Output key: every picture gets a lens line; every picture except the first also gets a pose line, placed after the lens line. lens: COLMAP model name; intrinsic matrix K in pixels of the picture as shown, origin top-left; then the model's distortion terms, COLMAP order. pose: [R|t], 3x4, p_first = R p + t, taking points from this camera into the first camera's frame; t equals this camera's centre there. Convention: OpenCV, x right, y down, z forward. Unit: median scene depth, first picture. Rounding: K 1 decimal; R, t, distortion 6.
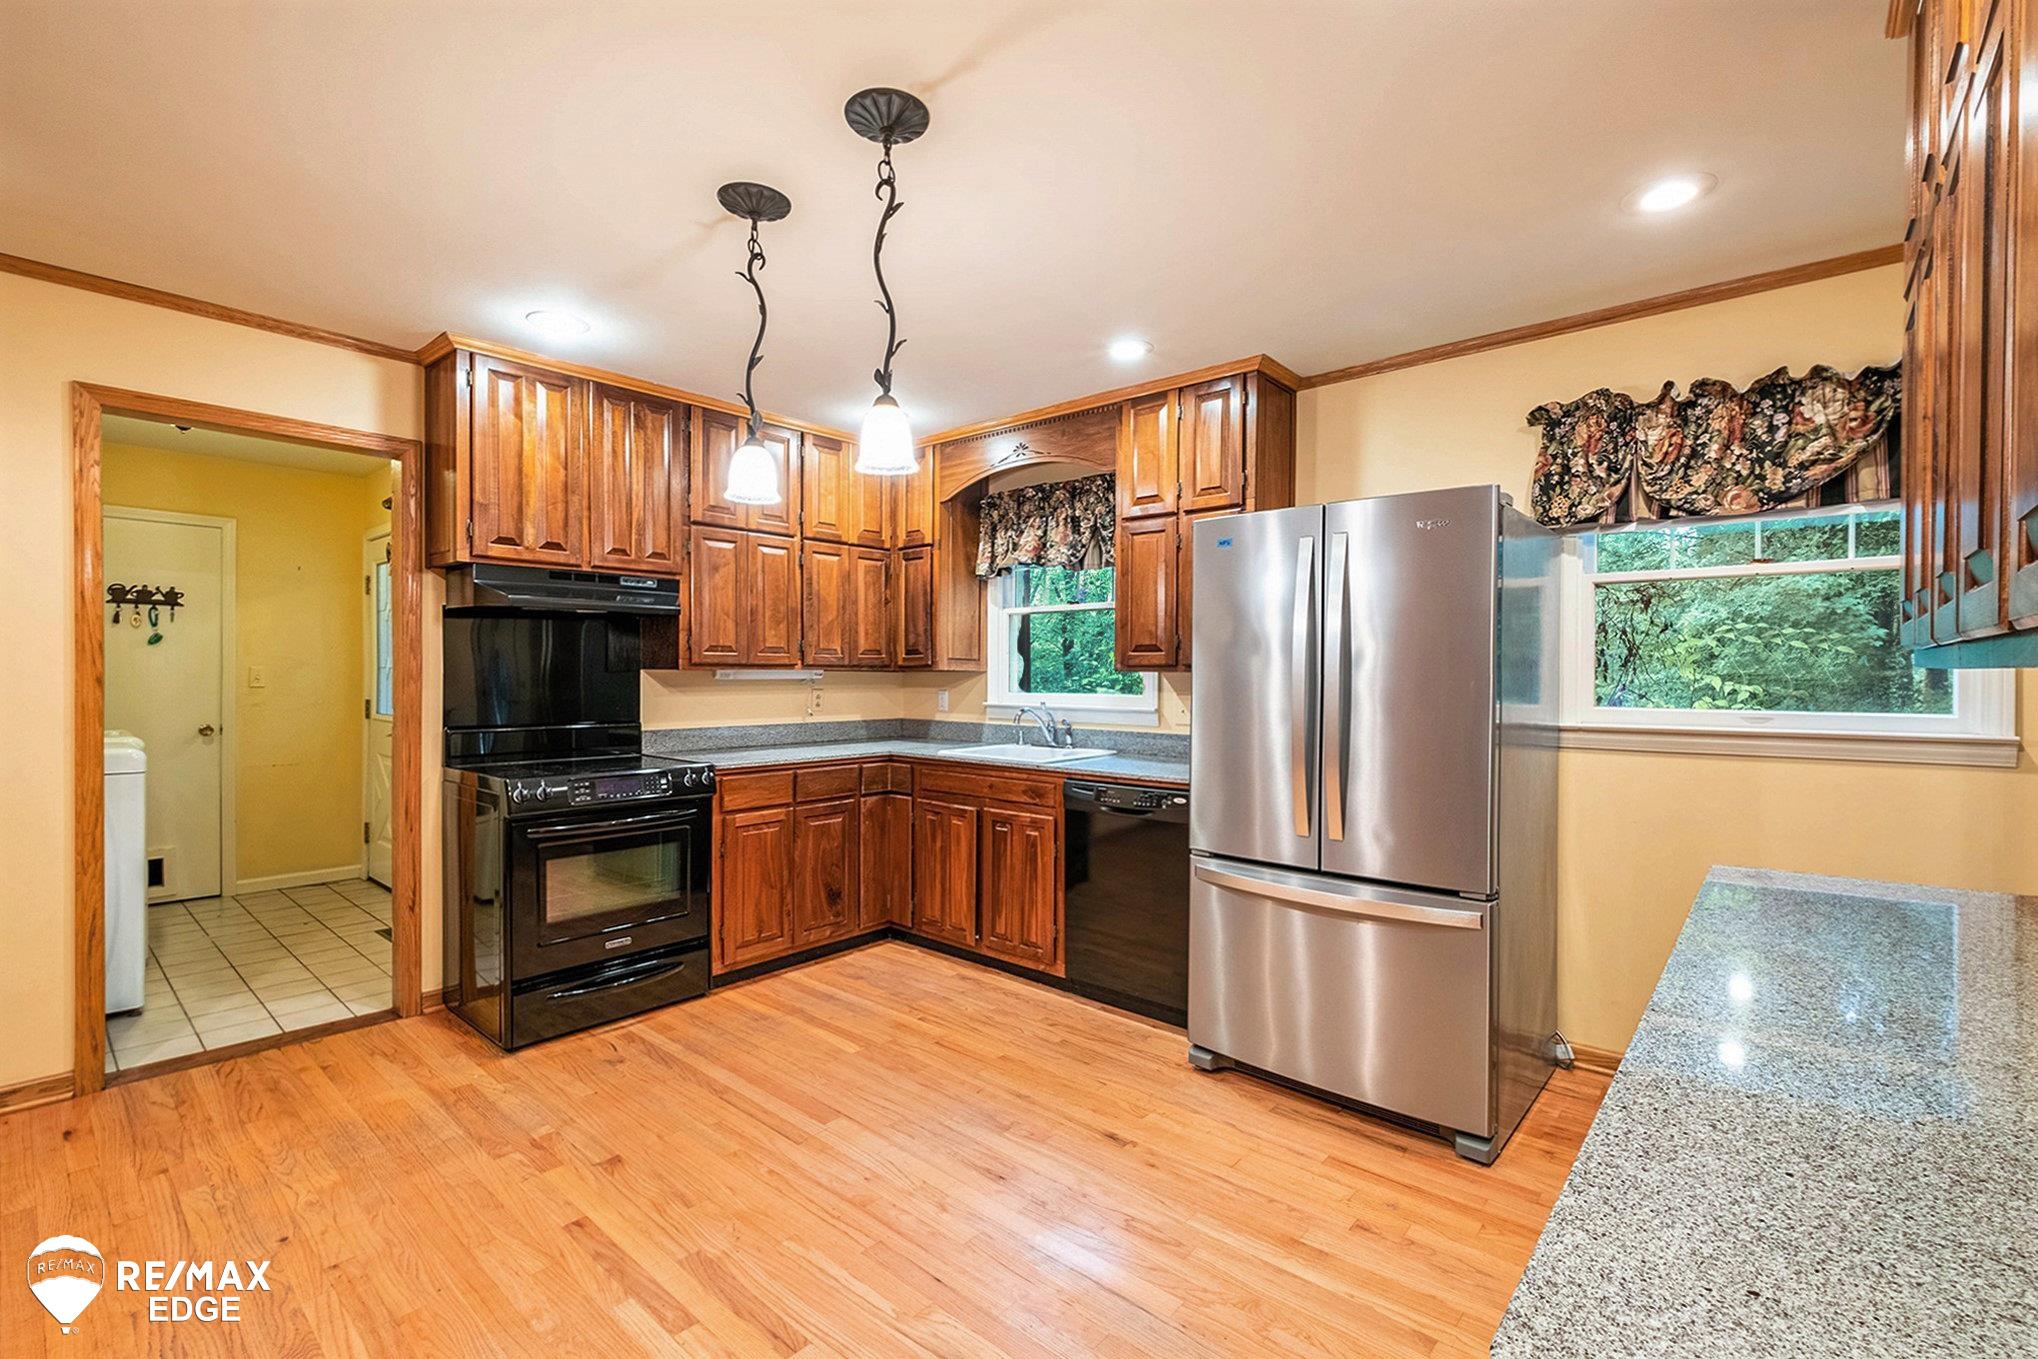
lens RADIAL K [[885.5, 0, 1028.7], [0, 885.5, 672.8], [0, 0, 1]] dist [0.000663, -0.000166]
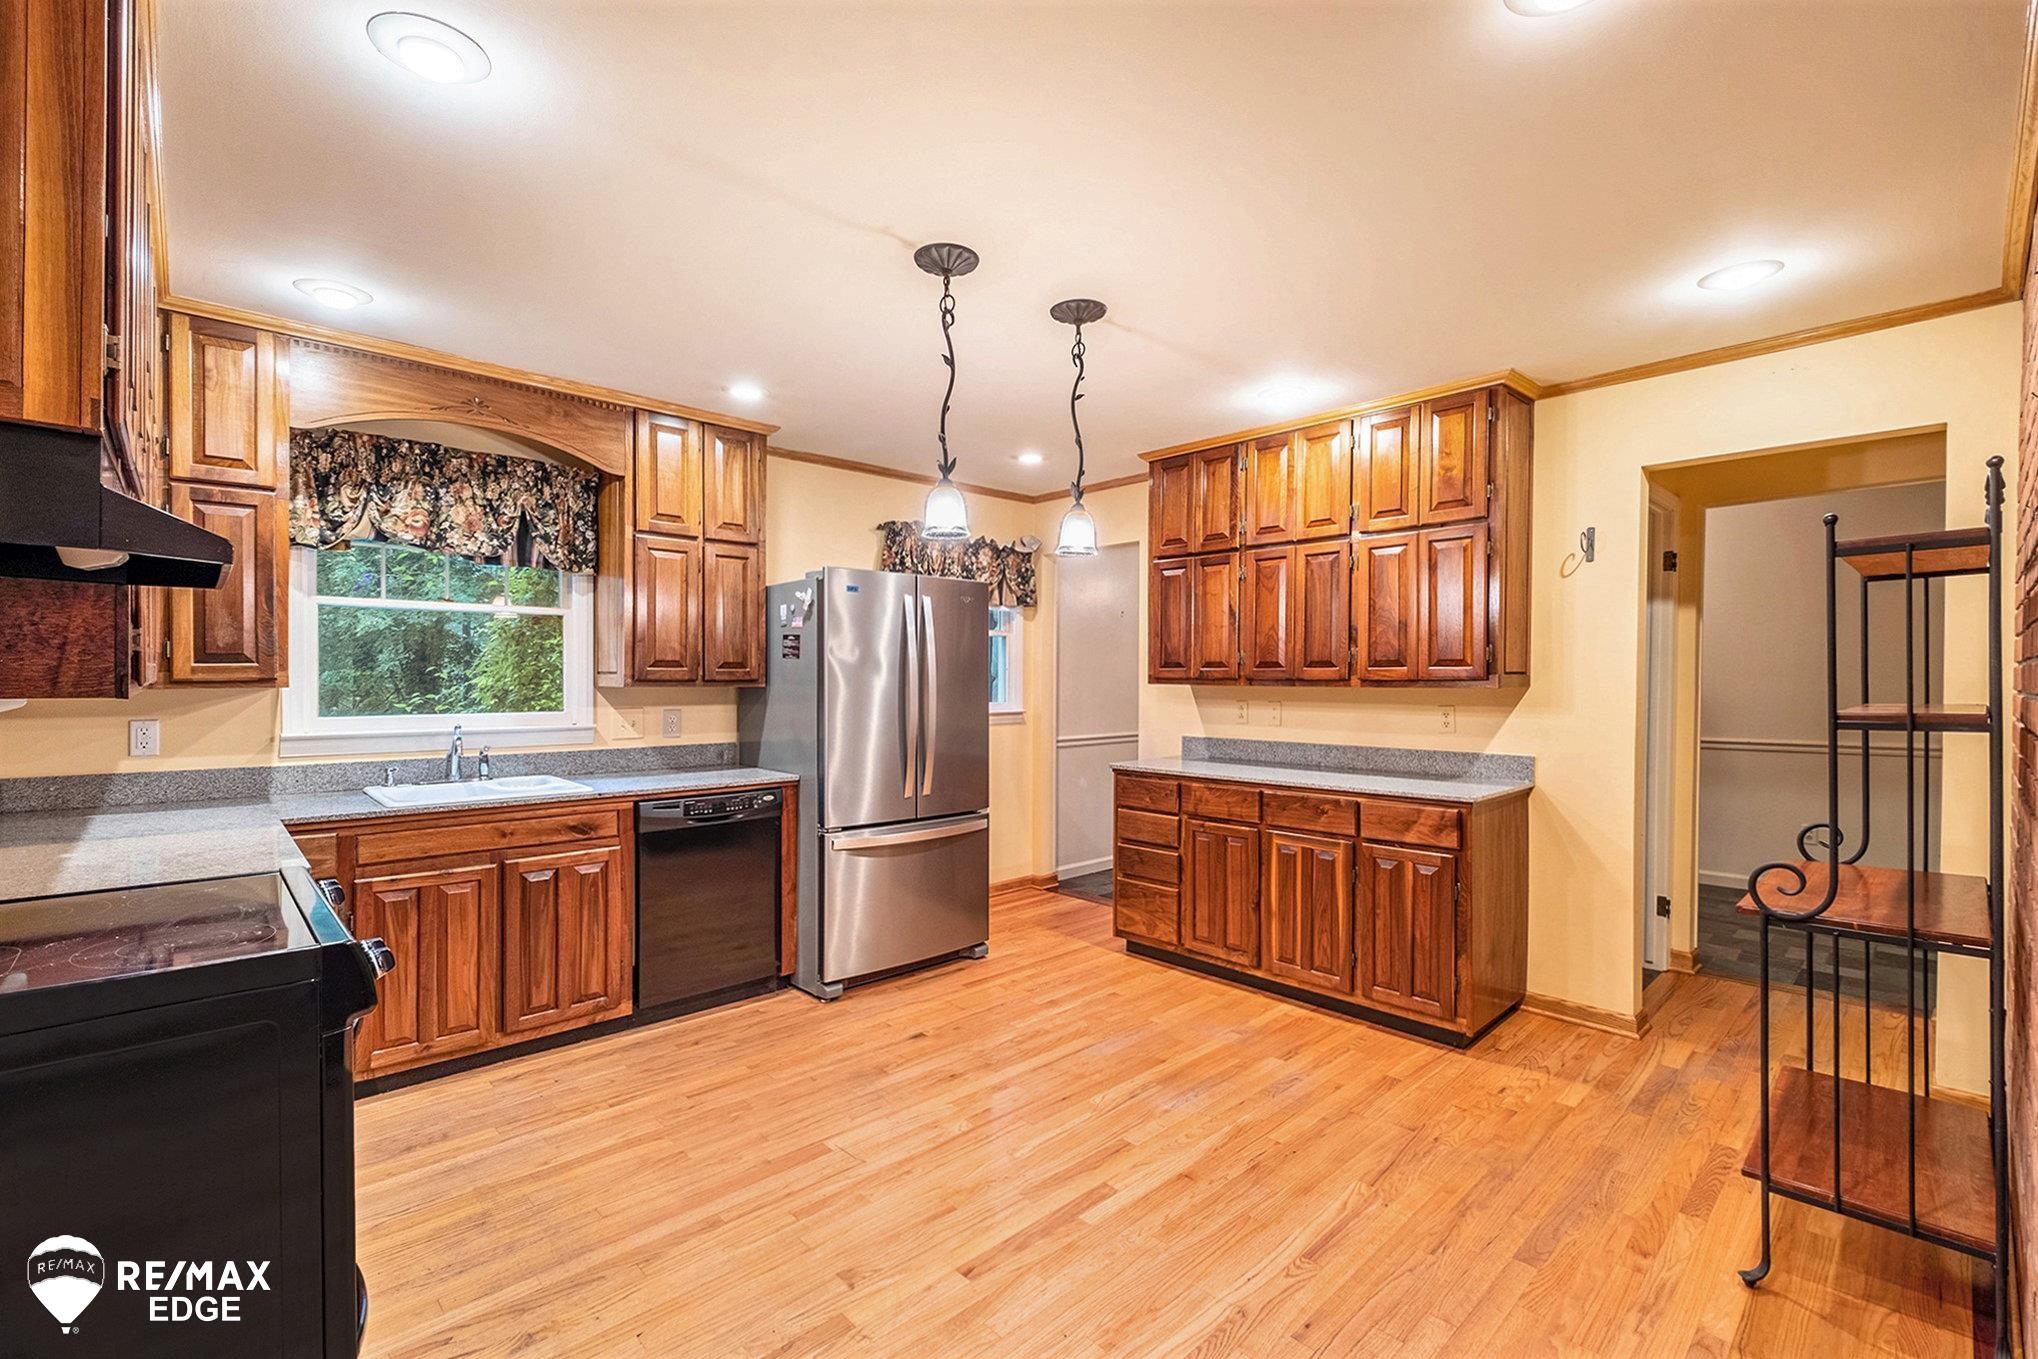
lens RADIAL K [[885.5, 0, 1029.3], [0, 885.5, 682.2], [0, 0, 1]] dist [0.000663, -0.000166]
pose [[0.092297, -0.008626, 0.995694, -0.922375], [-0.000984, 0.999961, 0.008755, -0.016736], [-0.995731, -0.001787, 0.092285, 0.535973]]
